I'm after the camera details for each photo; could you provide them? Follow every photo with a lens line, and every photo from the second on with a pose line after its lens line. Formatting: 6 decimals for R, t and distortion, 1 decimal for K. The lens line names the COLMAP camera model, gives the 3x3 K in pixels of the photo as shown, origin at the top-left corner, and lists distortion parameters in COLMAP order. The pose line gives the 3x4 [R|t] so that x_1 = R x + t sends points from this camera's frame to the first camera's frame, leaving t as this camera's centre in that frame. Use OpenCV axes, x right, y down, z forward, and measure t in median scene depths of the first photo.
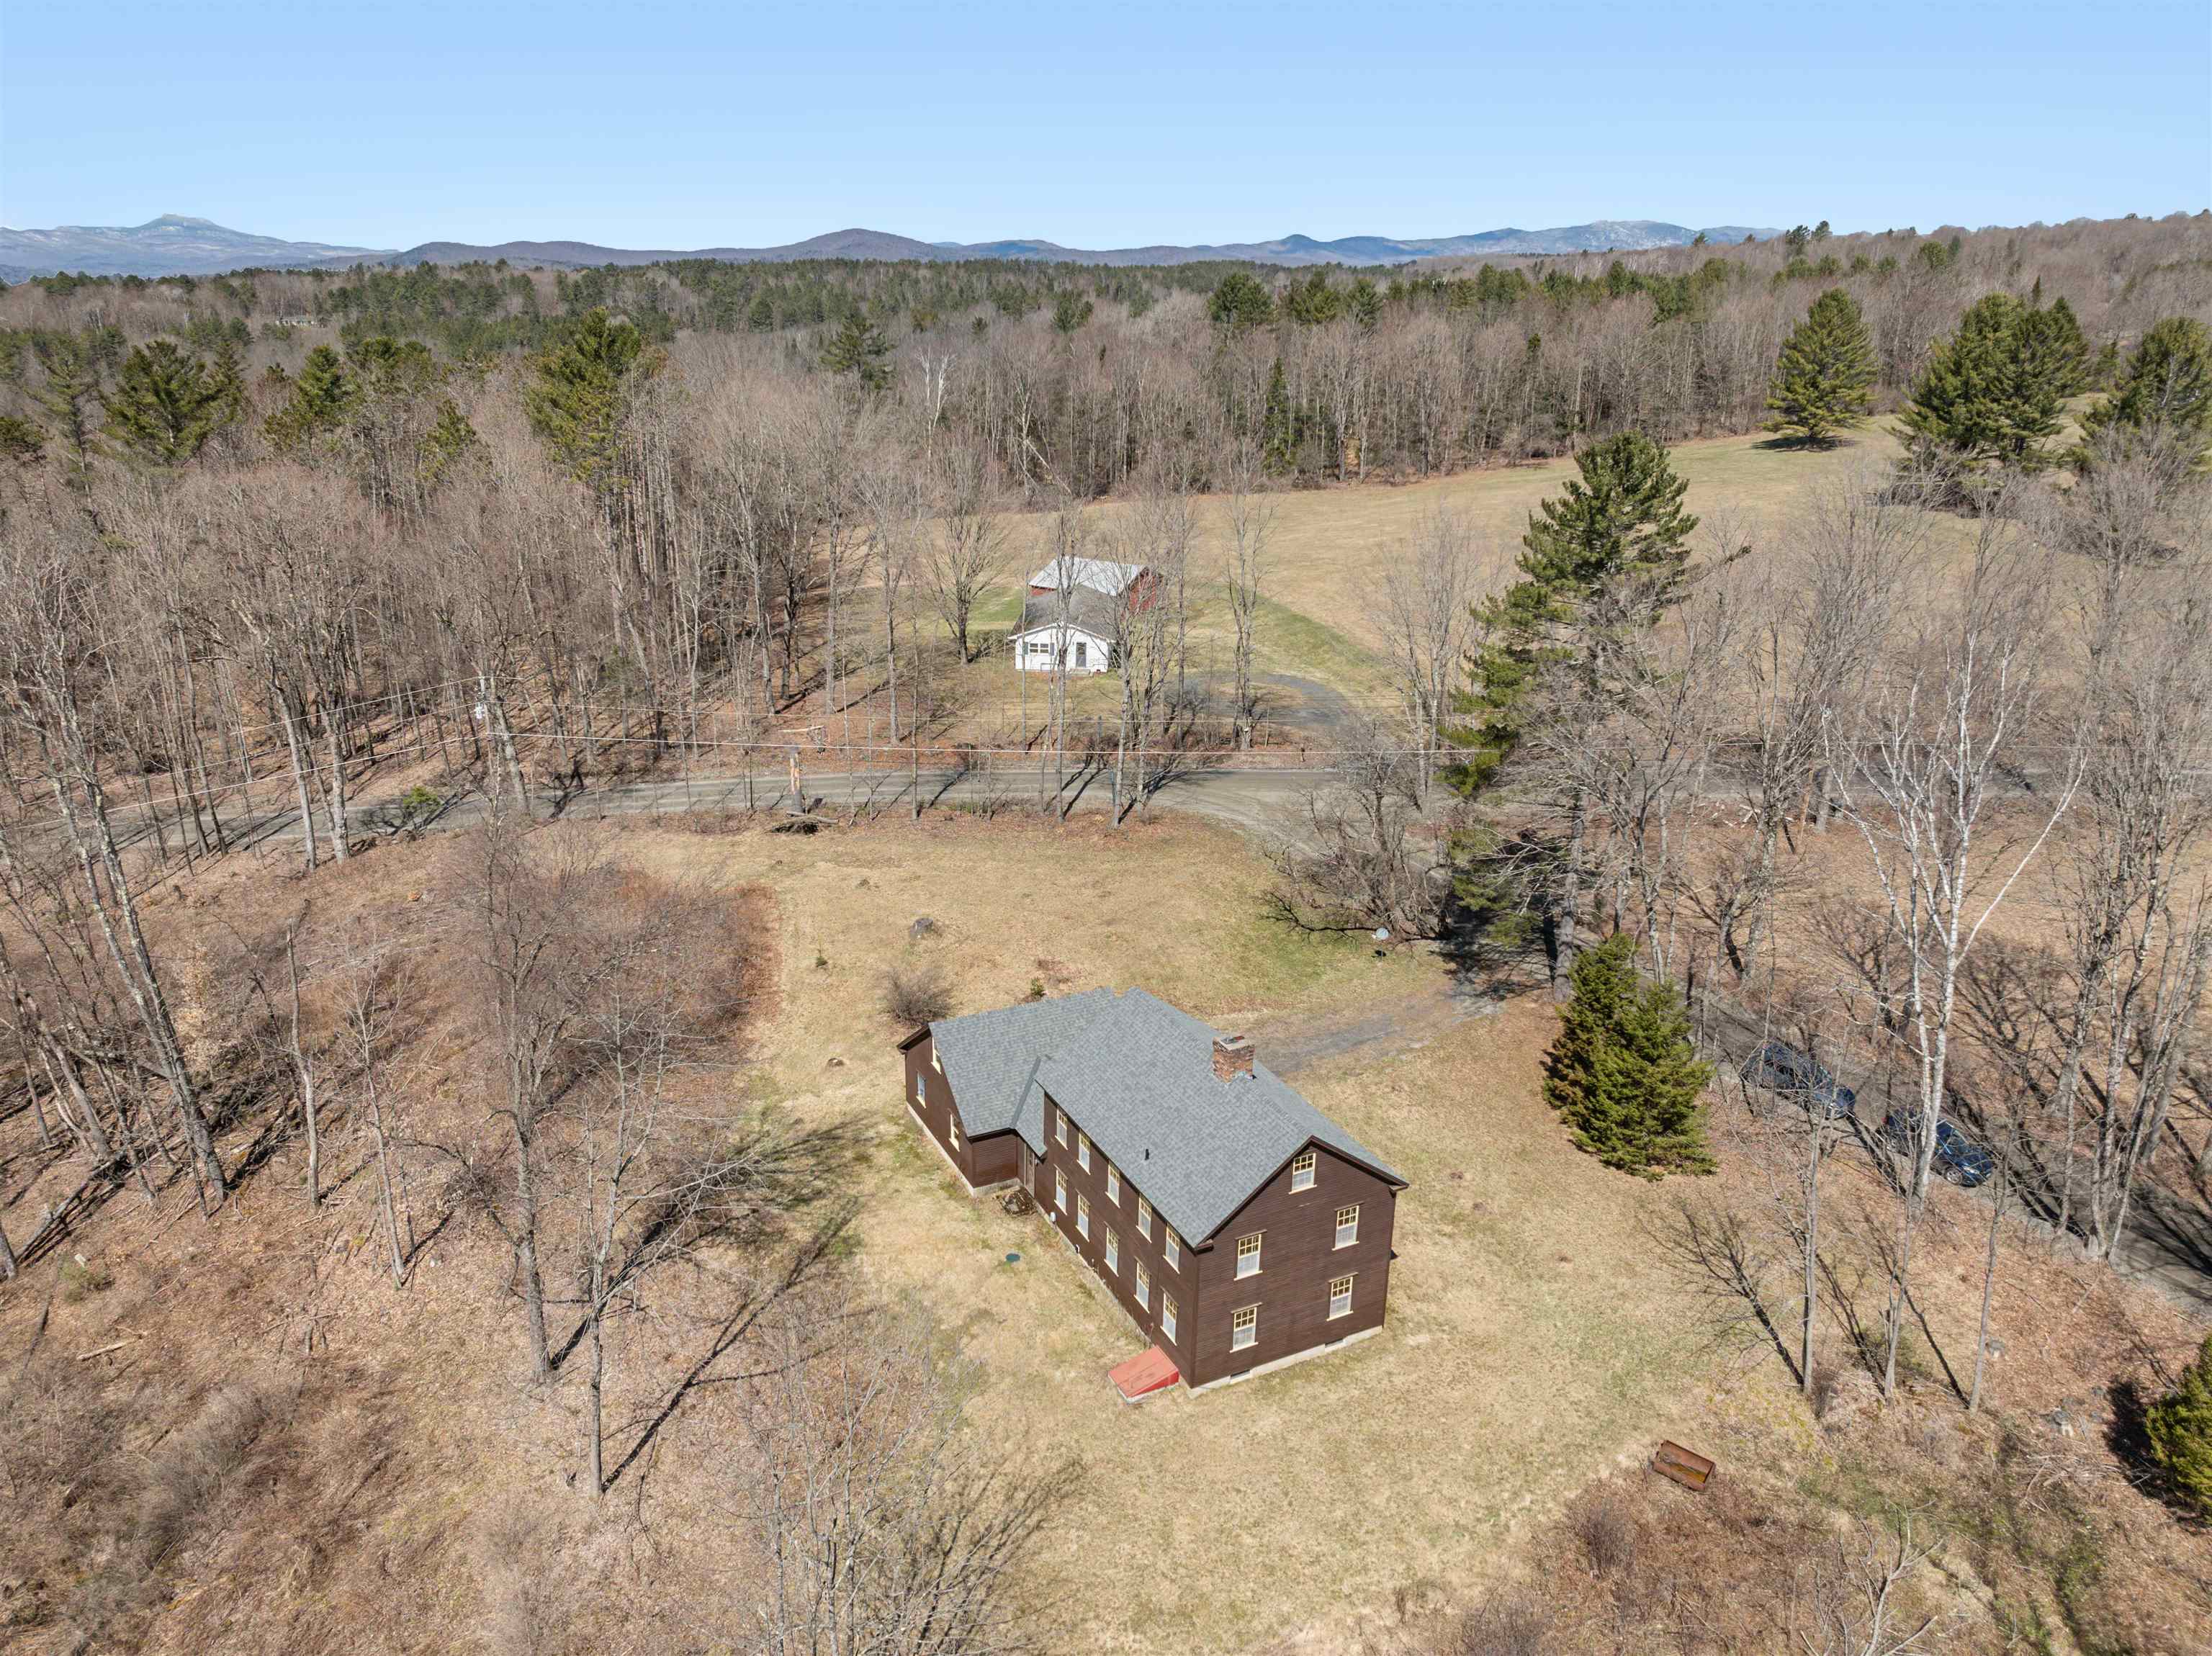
lens RADIAL K [[1551.7, 0, 1106.0], [0, 1551.7, 828.0], [0, 0, 1]] dist [-0.057439, 0.026697]
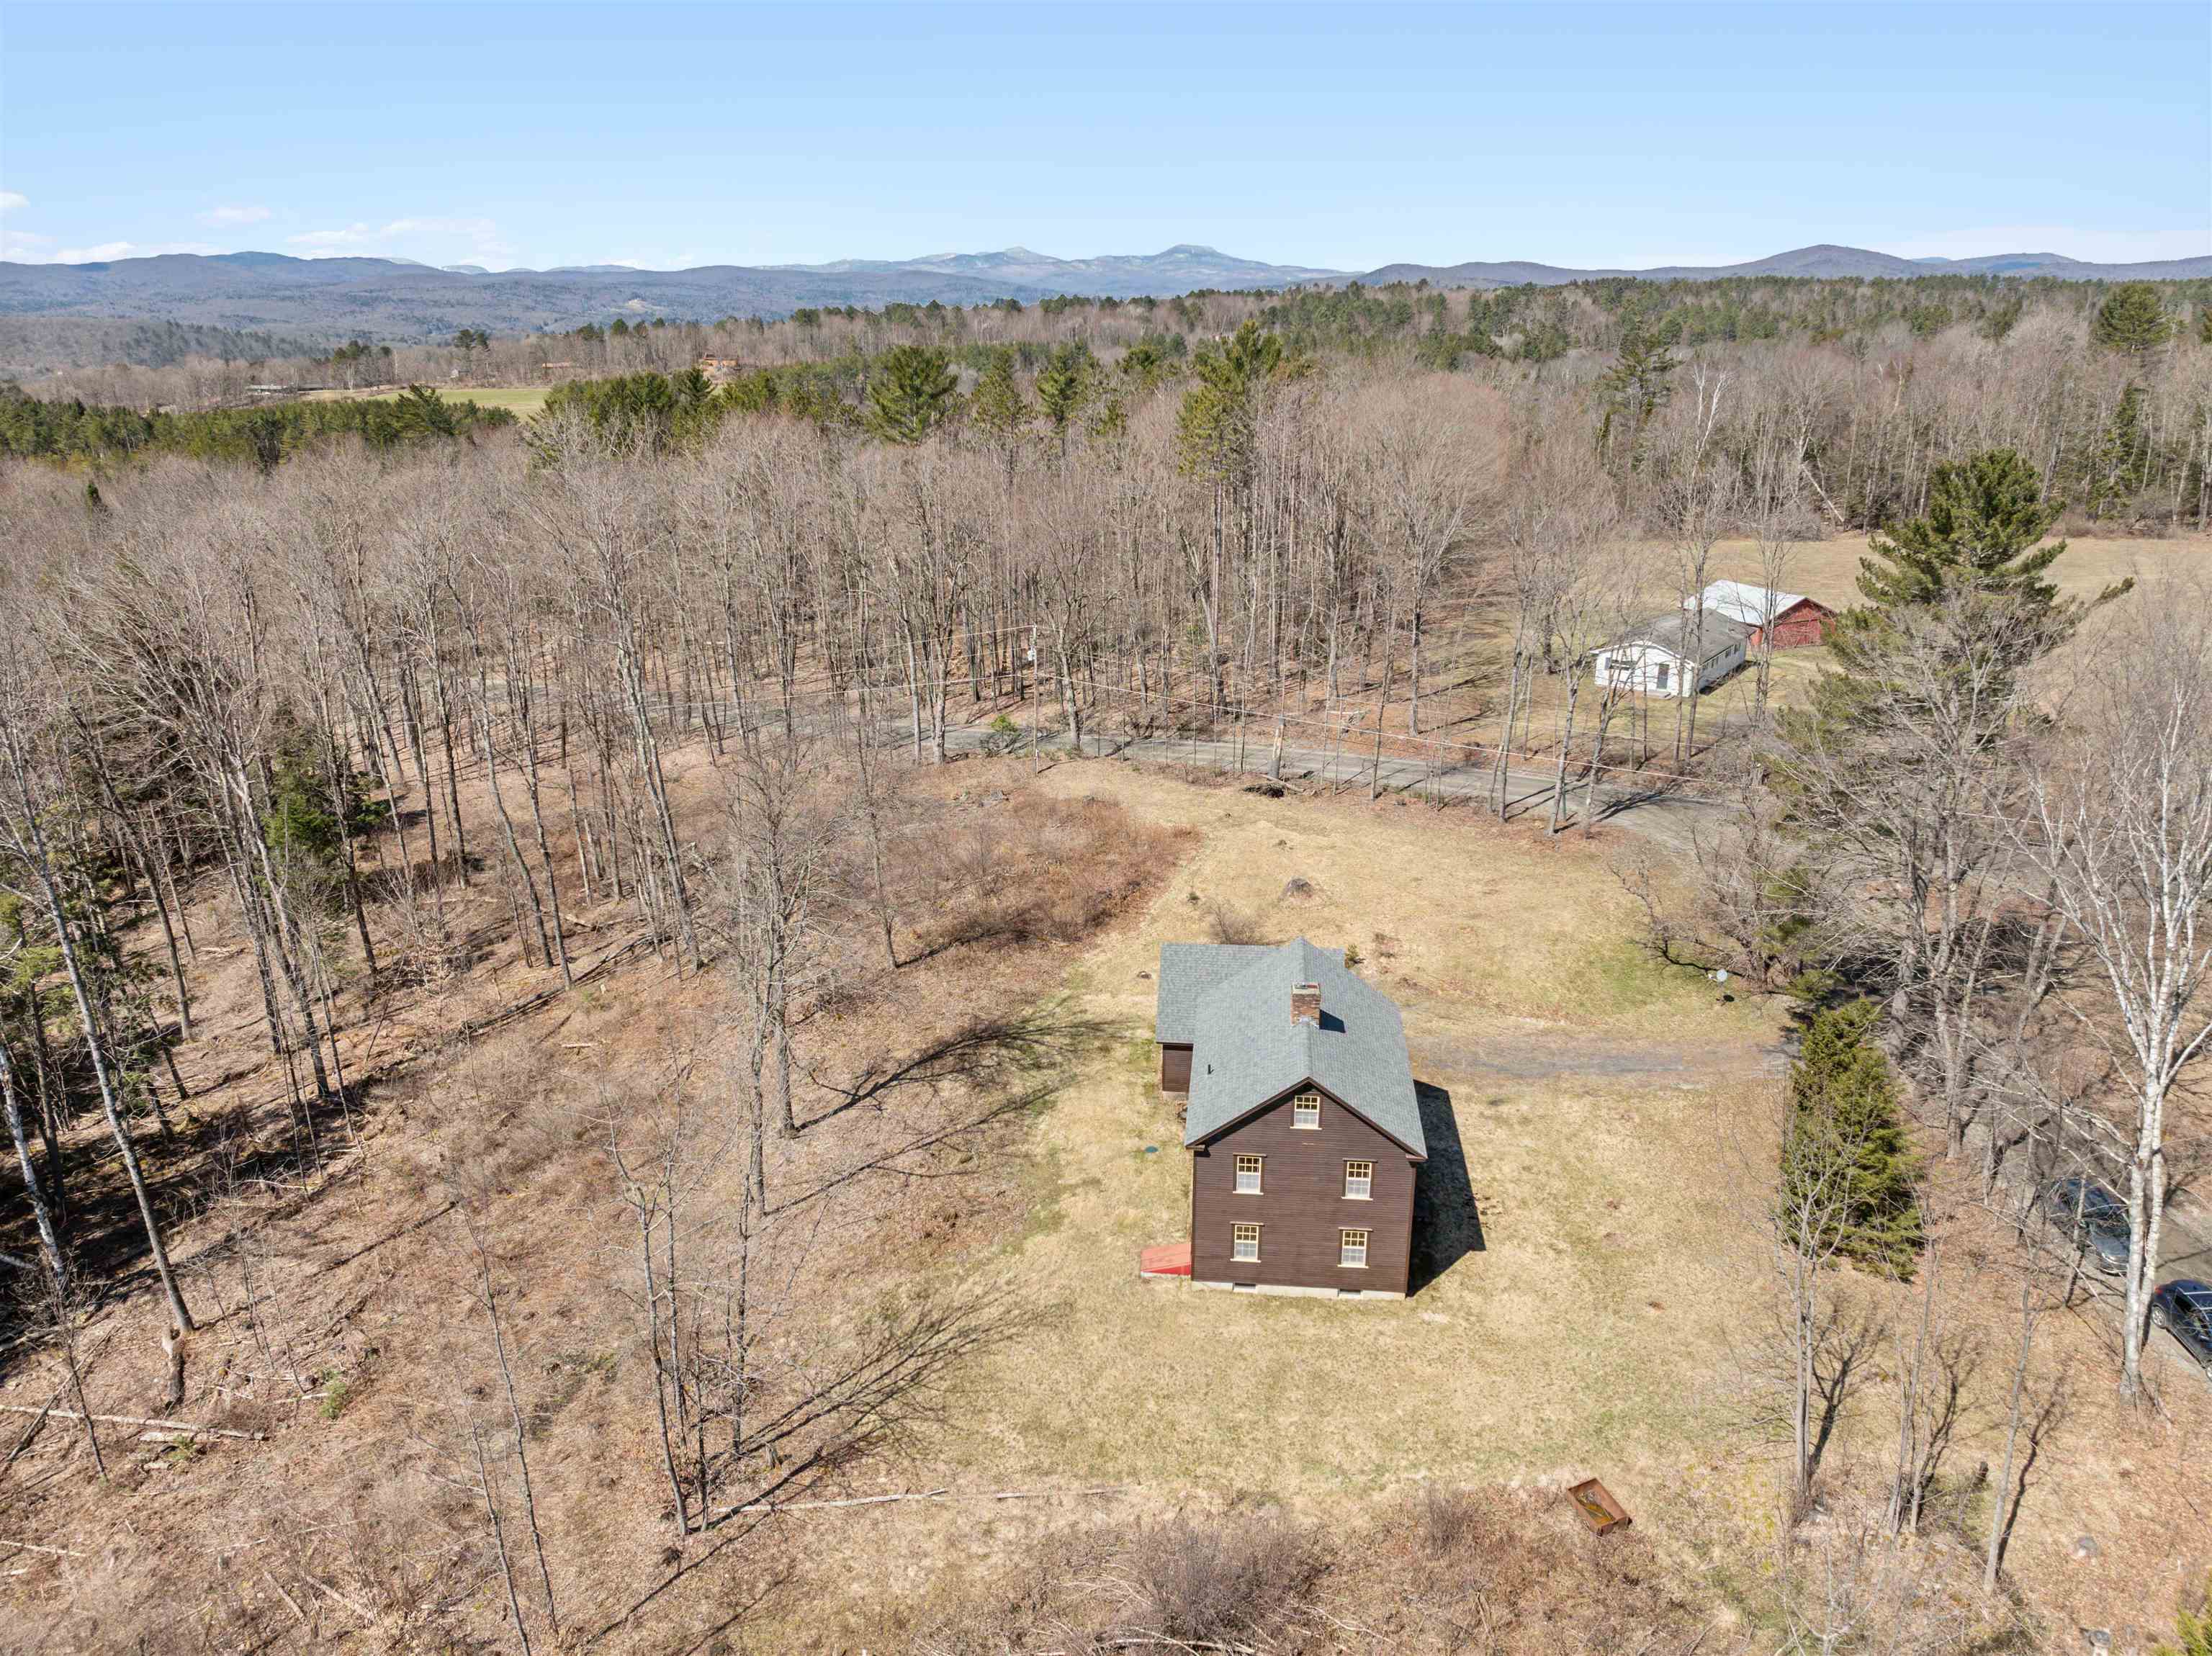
lens RADIAL K [[1551.7, 0, 1106.0], [0, 1551.7, 828.0], [0, 0, 1]] dist [-0.057439, 0.026697]
pose [[0.843305, 0.155665, -0.514398, 0.277057], [-0.161545, 0.986292, 0.033631, 0.007610], [0.512582, 0.054737, 0.856892, -0.001788]]
